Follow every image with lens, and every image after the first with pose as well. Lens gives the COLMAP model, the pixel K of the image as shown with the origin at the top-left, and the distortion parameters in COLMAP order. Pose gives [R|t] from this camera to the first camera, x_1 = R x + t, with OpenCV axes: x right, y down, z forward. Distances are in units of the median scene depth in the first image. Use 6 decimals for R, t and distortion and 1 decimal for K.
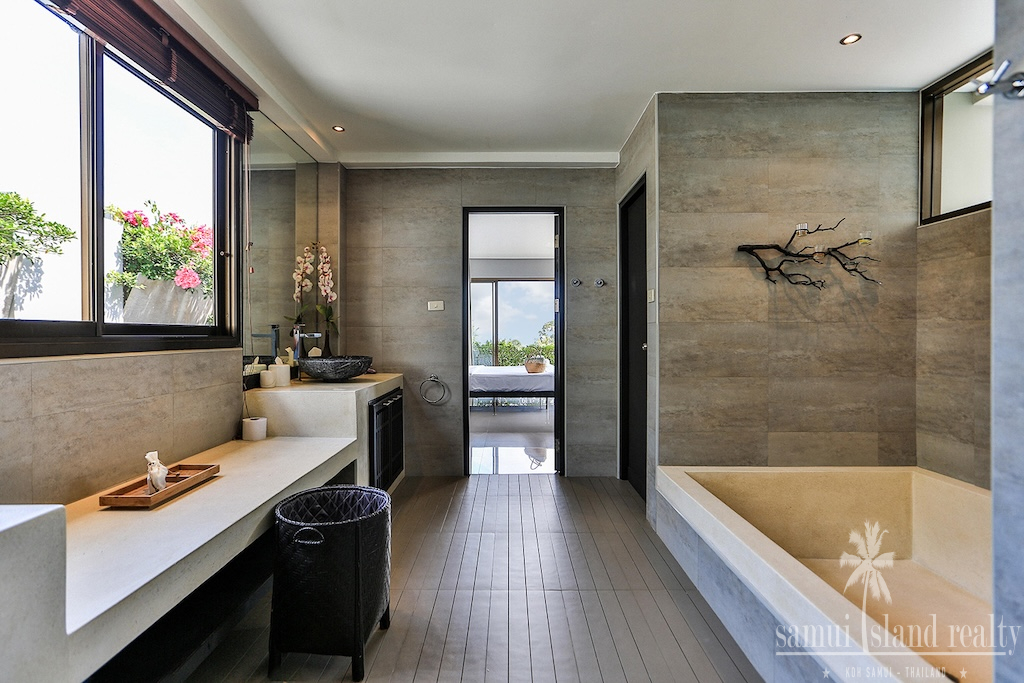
lens RADIAL K [[494.3, 0, 514.2], [0, 494.3, 335.1], [0, 0, 1]] dist [-0.002885, -0.000059]
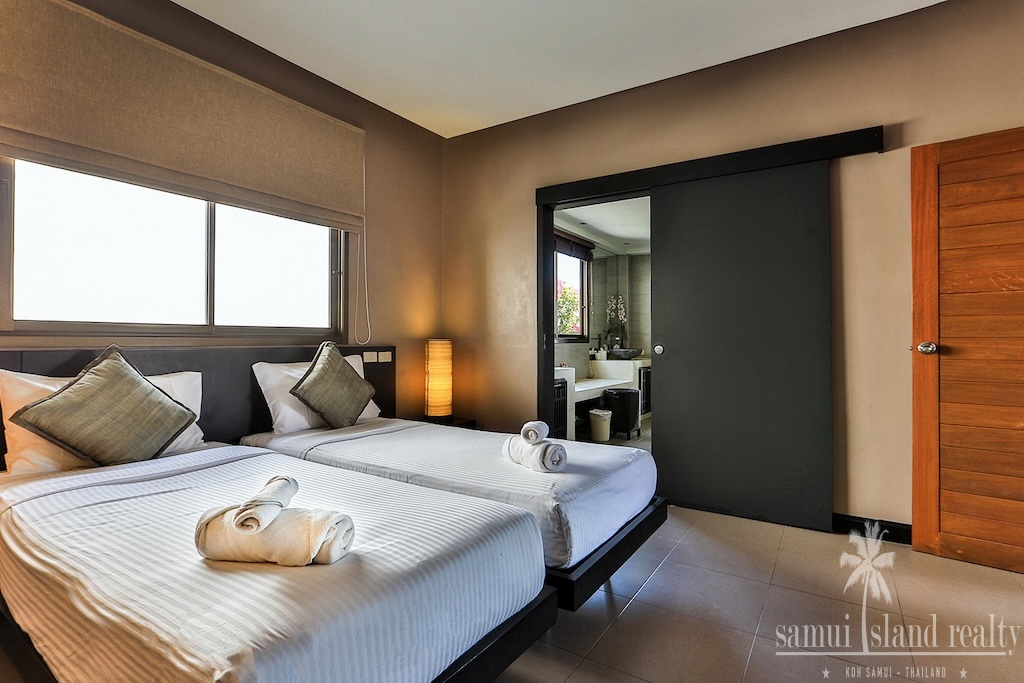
lens RADIAL K [[517.8, 0, 511.2], [0, 517.8, 336.4], [0, 0, 1]] dist [-0.002588, -0.000748]
pose [[0.836010, -0.003035, -0.548705, 0.449905], [-0.002790, 0.999948, -0.009782, 0.013246], [0.548707, 0.009709, 0.835959, -1.135234]]
